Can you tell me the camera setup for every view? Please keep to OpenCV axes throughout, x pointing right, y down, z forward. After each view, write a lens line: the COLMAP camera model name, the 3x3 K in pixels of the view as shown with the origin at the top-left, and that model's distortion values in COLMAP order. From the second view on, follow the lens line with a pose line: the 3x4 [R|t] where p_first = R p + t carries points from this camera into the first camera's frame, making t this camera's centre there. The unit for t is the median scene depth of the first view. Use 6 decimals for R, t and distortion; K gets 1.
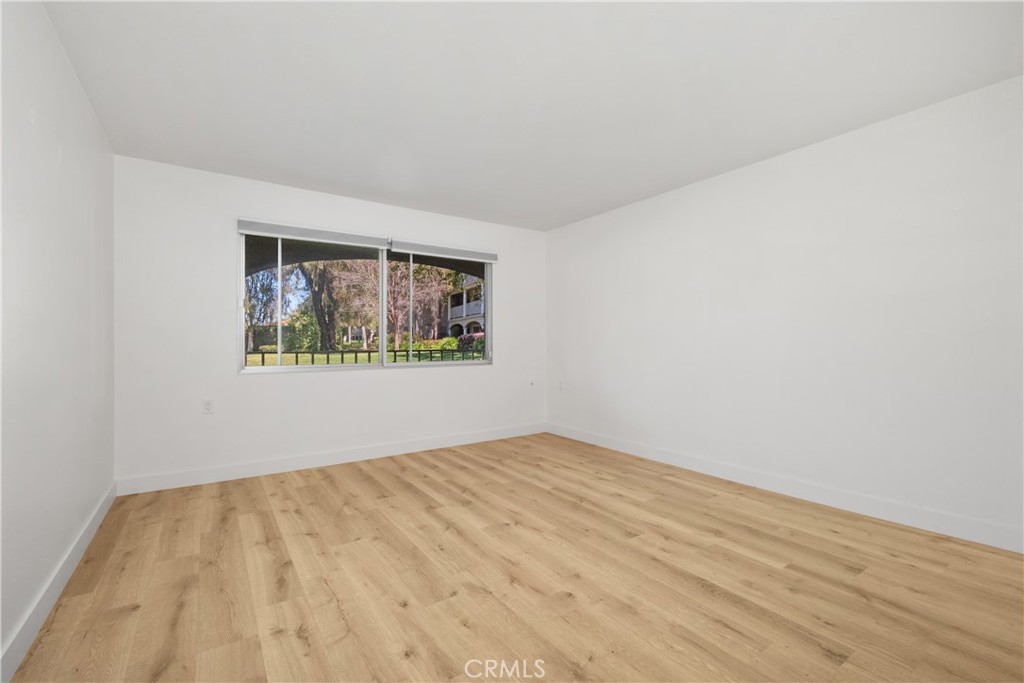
lens RADIAL K [[443.4, 0, 511.6], [0, 443.4, 341.9], [0, 0, 1]] dist [0.003165, -0.004995]
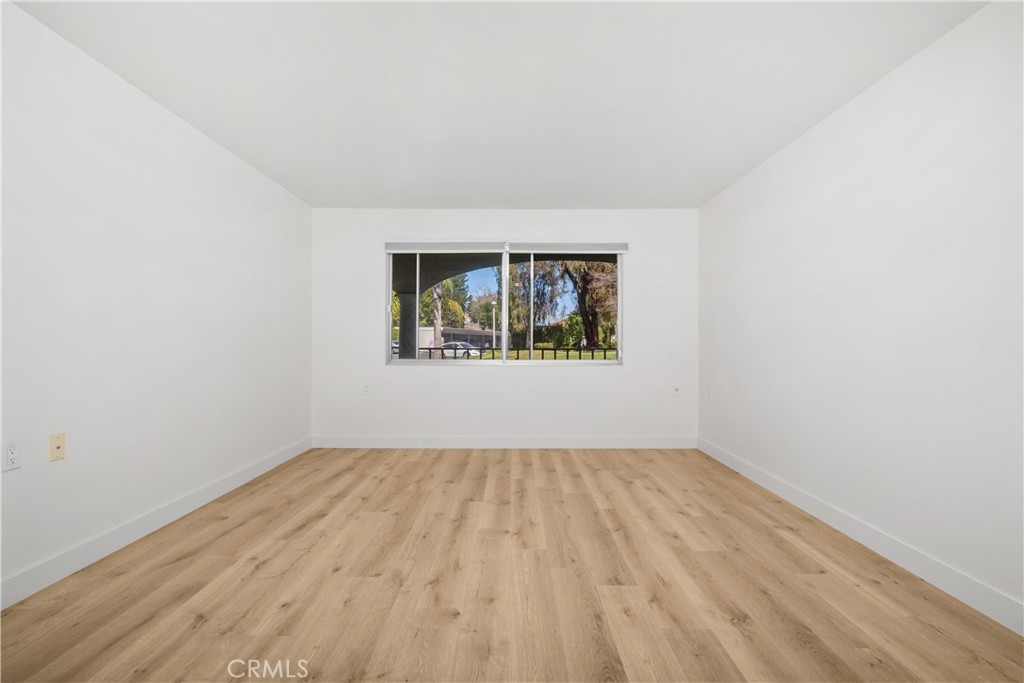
lens RADIAL K [[443.4, 0, 493.5], [0, 443.4, 343.8], [0, 0, 1]] dist [0.003165, -0.004995]
pose [[0.817853, 0.006725, -0.575388, 0.440230], [-0.001982, 0.999959, 0.008870, -0.000797], [0.575424, -0.006114, 0.817833, 0.178182]]
